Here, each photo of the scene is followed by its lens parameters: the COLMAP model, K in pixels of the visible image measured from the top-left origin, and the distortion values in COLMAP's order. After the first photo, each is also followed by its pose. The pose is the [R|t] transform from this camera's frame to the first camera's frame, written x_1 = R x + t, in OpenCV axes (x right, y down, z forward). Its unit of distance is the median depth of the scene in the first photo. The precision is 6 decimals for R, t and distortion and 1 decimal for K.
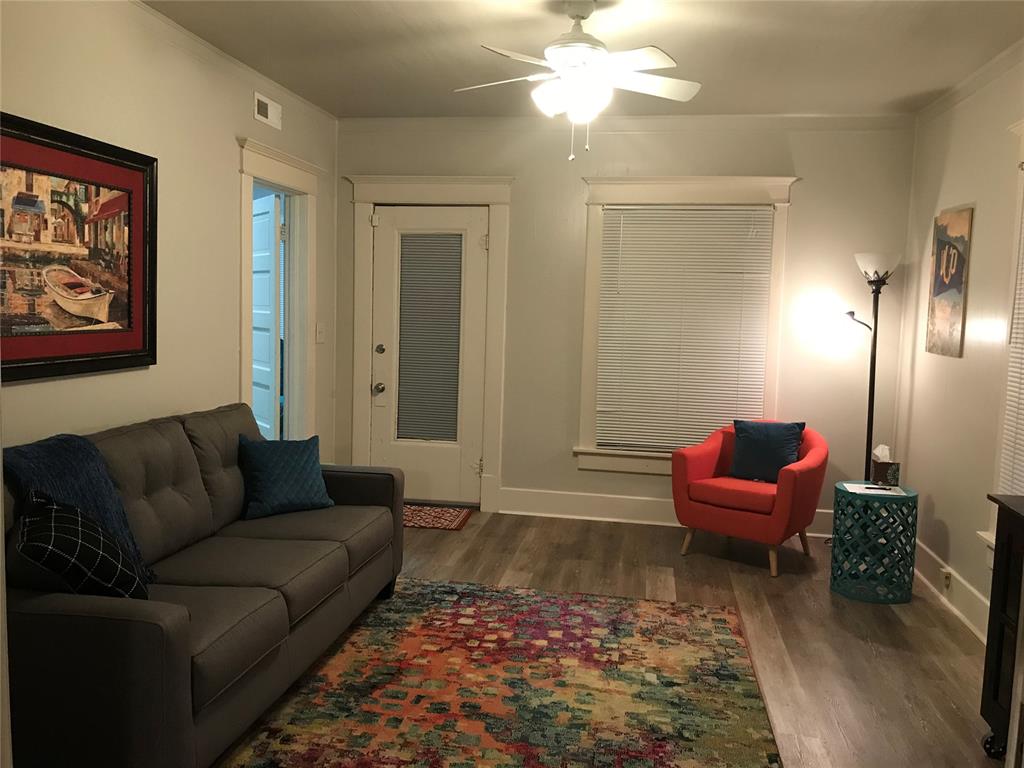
lens RADIAL K [[848.9, 0, 510.8], [0, 848.9, 377.9], [0, 0, 1]] dist [0.040385, -0.037672]
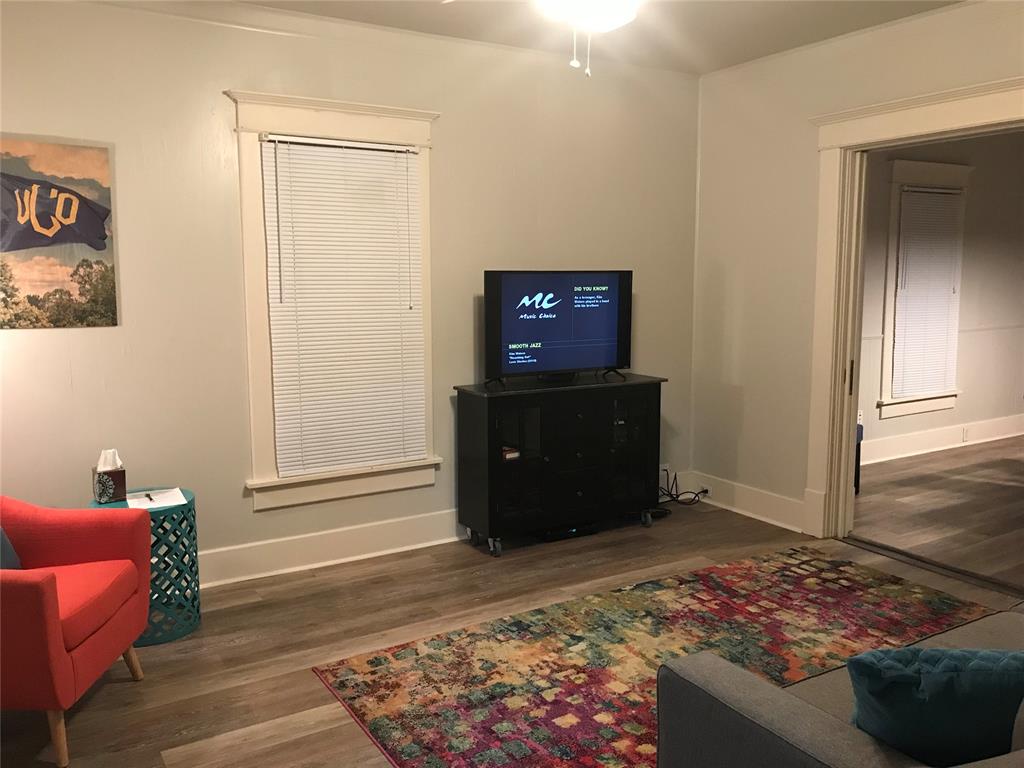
lens RADIAL K [[848.9, 0, 510.8], [0, 848.9, 377.9], [0, 0, 1]] dist [0.040385, -0.037672]
pose [[-0.657502, -0.117182, 0.744284, -0.470079], [0.051798, 0.978465, 0.199810, -0.152793], [-0.751670, 0.169927, -0.637273, 1.588660]]
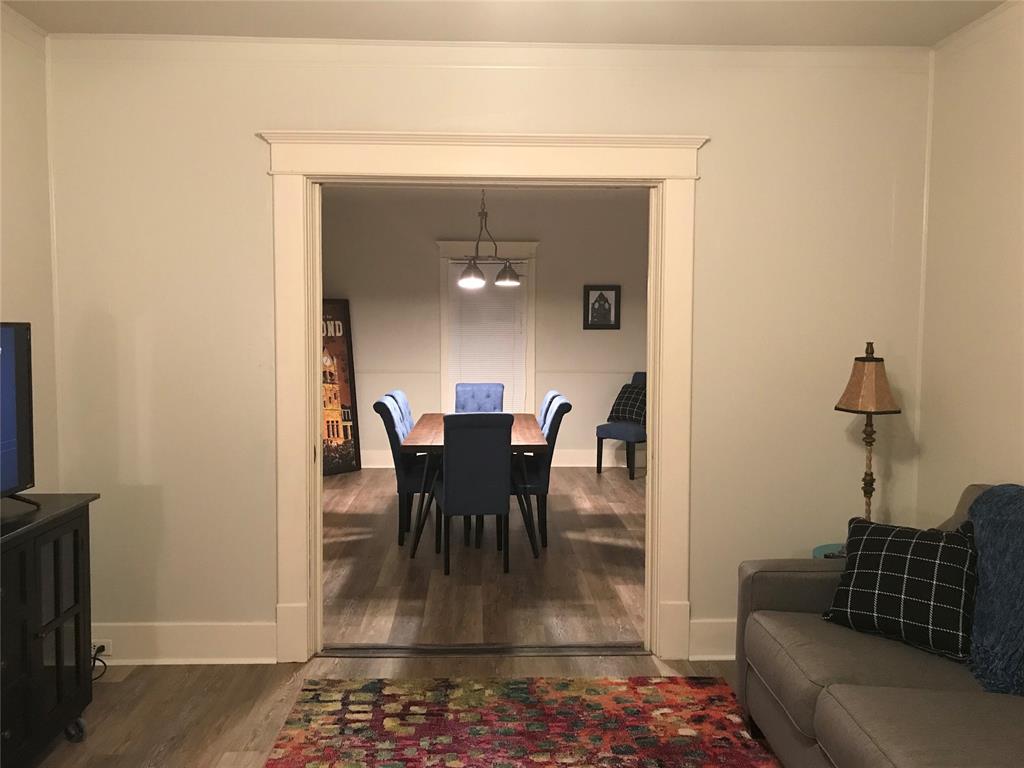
lens RADIAL K [[848.9, 0, 510.8], [0, 848.9, 377.9], [0, 0, 1]] dist [0.040385, -0.037672]
pose [[-0.978394, -0.022095, -0.205565, 0.170810], [-0.052991, 0.987859, 0.146035, -0.129307], [0.199843, 0.153773, -0.967686, 1.429345]]
